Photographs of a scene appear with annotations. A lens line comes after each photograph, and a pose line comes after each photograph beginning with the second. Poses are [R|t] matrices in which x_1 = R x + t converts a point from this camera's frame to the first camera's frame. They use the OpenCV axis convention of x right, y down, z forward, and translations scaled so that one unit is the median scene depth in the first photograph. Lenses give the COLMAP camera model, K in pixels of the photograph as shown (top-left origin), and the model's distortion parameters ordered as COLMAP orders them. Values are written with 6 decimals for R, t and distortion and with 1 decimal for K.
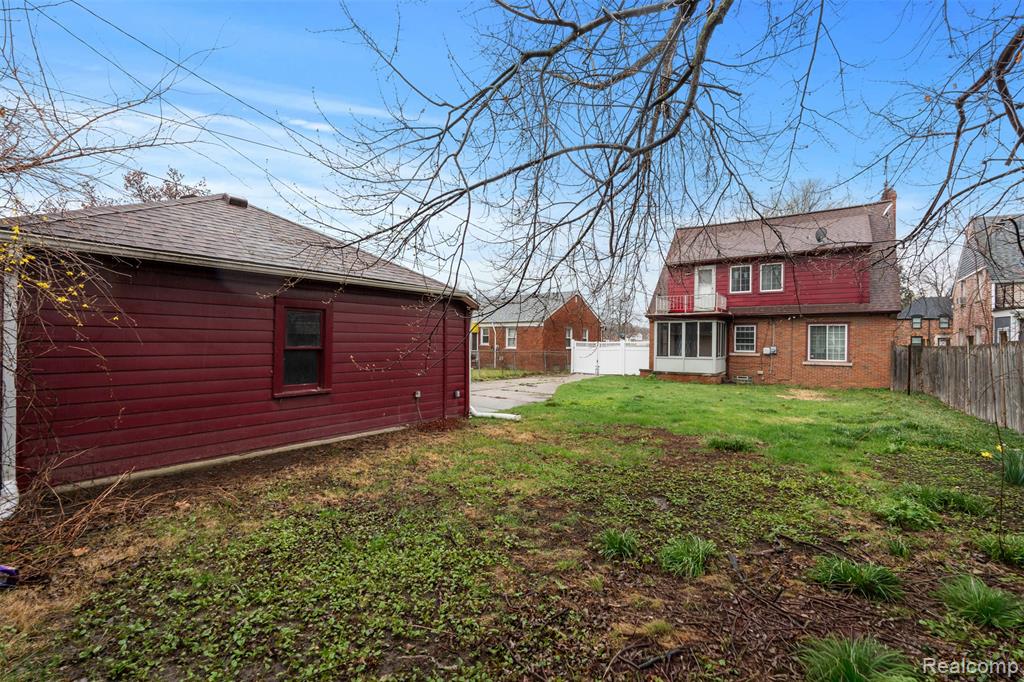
lens RADIAL K [[464.7, 0, 509.1], [0, 464.7, 344.6], [0, 0, 1]] dist [-0.001096, -0.000352]
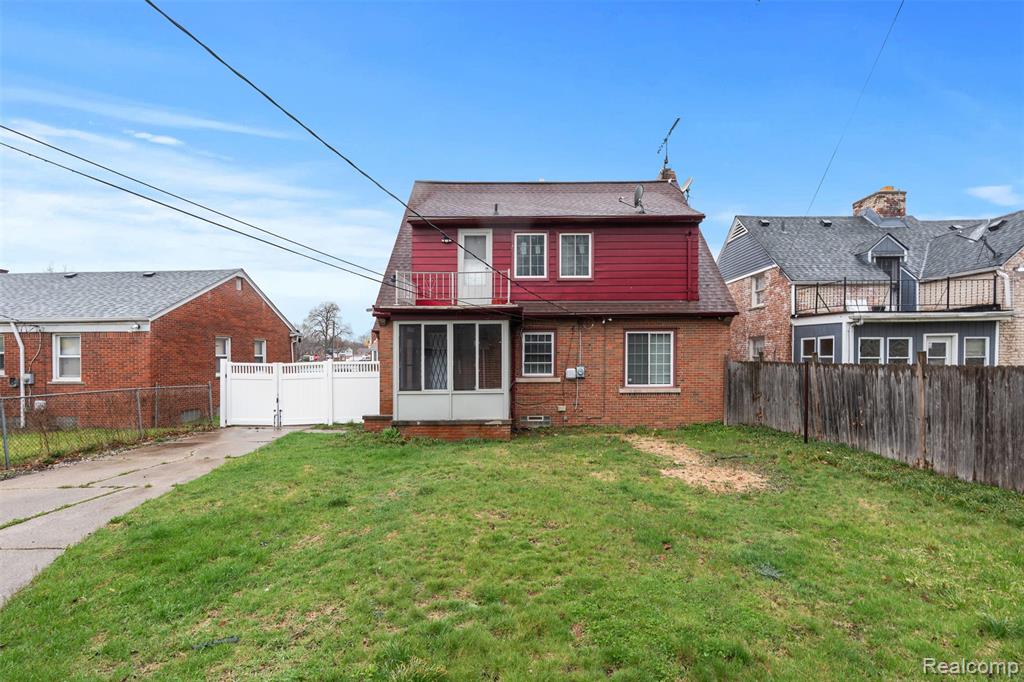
lens RADIAL K [[455.9, 0, 517.4], [0, 455.9, 357.2], [0, 0, 1]] dist [-0.003760, -0.000366]
pose [[0.808664, -0.015237, 0.588074, 0.134492], [0.018166, 0.999835, 0.000925, -0.009814], [-0.587991, 0.009936, 0.808807, 0.534381]]
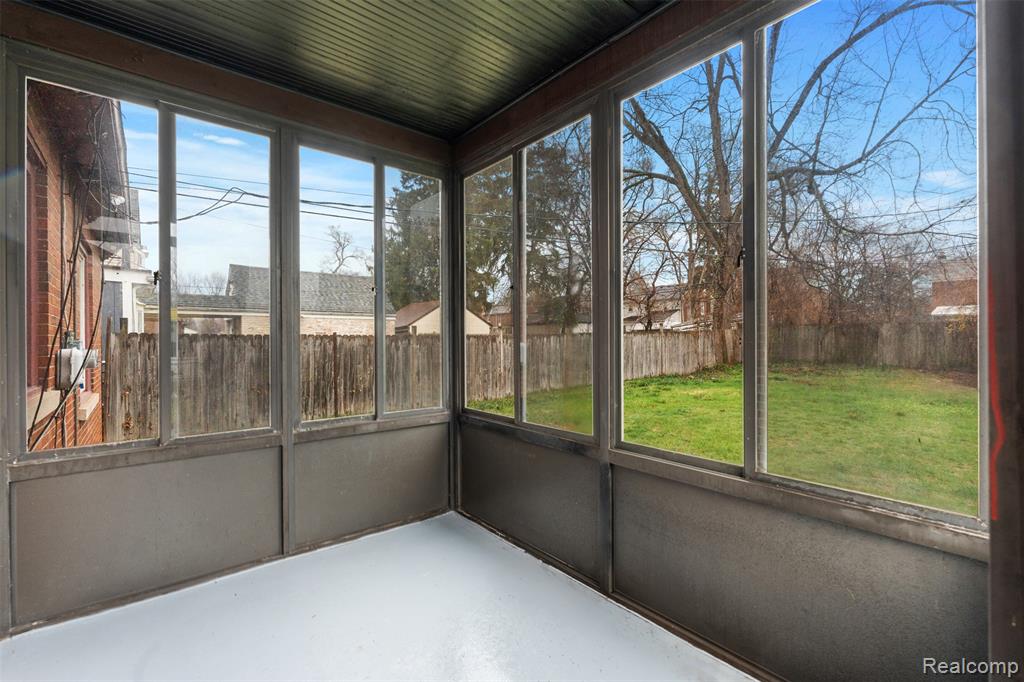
lens RADIAL K [[455.9, 0, 517.4], [0, 455.9, 357.2], [0, 0, 1]] dist [-0.003760, -0.000366]
pose [[-0.971929, -0.014459, 0.234830, 0.366861], [-0.004088, 0.998997, 0.044592, 0.002936], [-0.235239, 0.042380, -0.971013, 1.087864]]
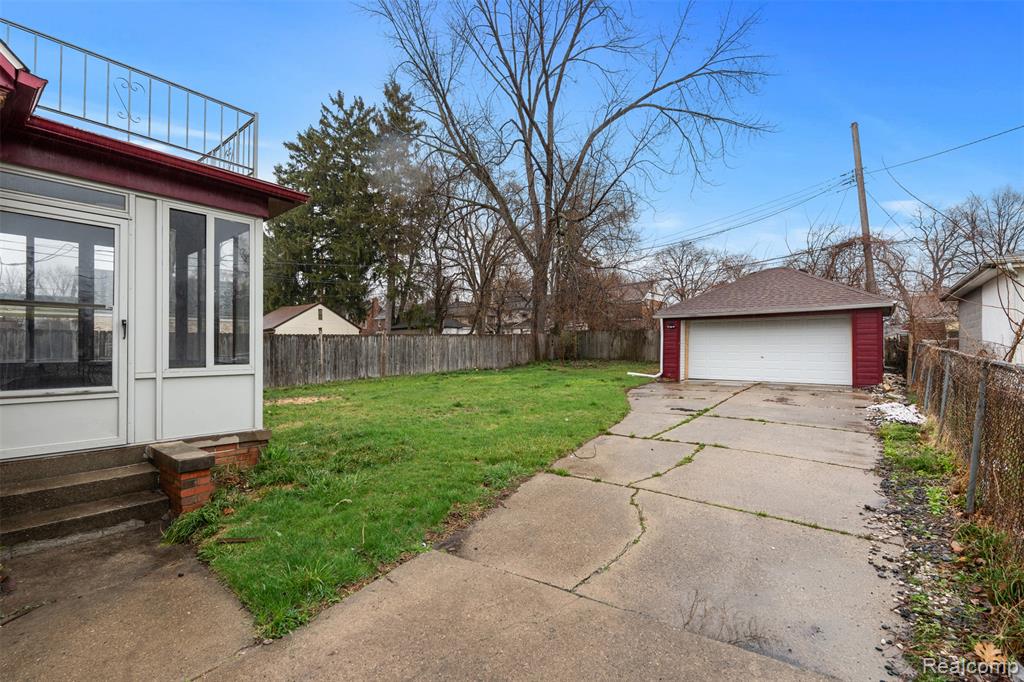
lens RADIAL K [[464.7, 0, 509.1], [0, 464.7, 344.6], [0, 0, 1]] dist [-0.001096, -0.000352]
pose [[-0.998634, -0.009350, 0.051407, 0.183648], [-0.009215, 0.999953, 0.002872, 0.012130], [-0.051432, 0.002394, -0.998674, 1.261852]]
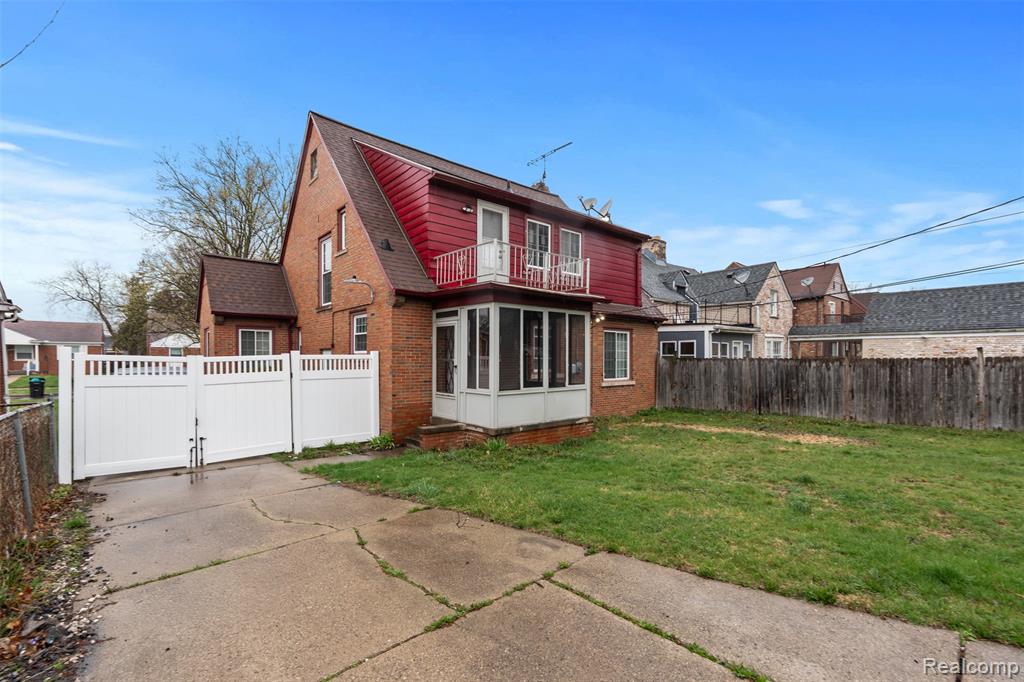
lens RADIAL K [[455.9, 0, 517.4], [0, 455.9, 357.2], [0, 0, 1]] dist [-0.003760, -0.000366]
pose [[0.220574, -0.007293, 0.975343, -0.060417], [0.008395, 0.999949, 0.005578, -0.006087], [-0.975334, 0.006957, 0.220624, 0.914050]]
